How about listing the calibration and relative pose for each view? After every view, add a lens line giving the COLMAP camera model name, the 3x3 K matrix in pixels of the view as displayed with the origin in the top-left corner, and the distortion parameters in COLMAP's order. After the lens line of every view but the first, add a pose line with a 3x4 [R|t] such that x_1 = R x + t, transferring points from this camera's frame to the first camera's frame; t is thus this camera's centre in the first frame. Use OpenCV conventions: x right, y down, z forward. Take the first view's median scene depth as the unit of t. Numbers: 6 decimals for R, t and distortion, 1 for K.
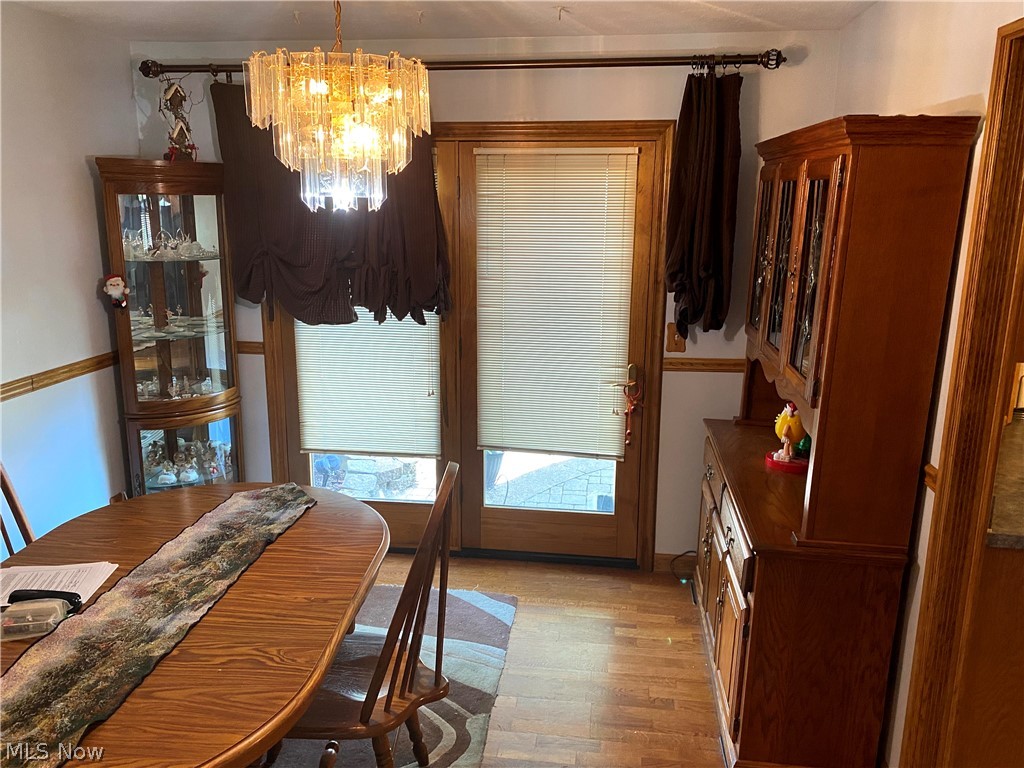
lens RADIAL K [[779.9, 0, 511.1], [0, 779.9, 385.5], [0, 0, 1]] dist [-0.002819, 0.000681]
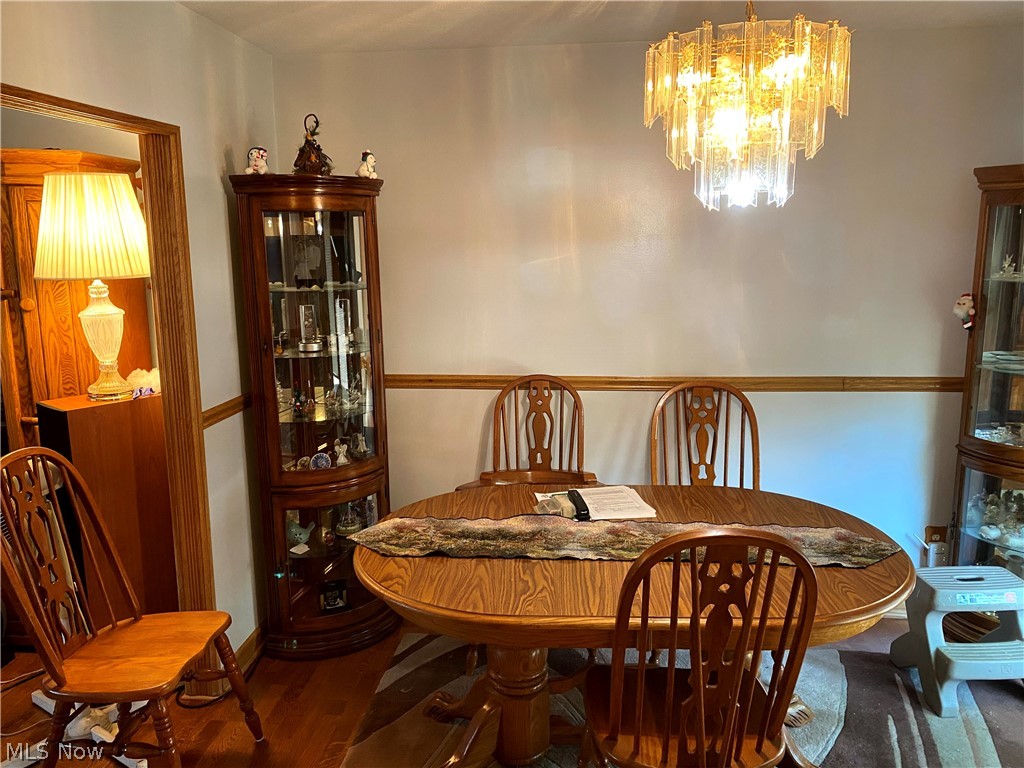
lens RADIAL K [[779.9, 0, 511.9], [0, 779.9, 383.0], [0, 0, 1]] dist [-0.002819, 0.000681]
pose [[0.019253, 0.164924, -0.986118, 0.679075], [-0.214567, 0.964002, 0.157036, -0.113535], [0.976519, 0.208565, 0.053947, 0.728601]]
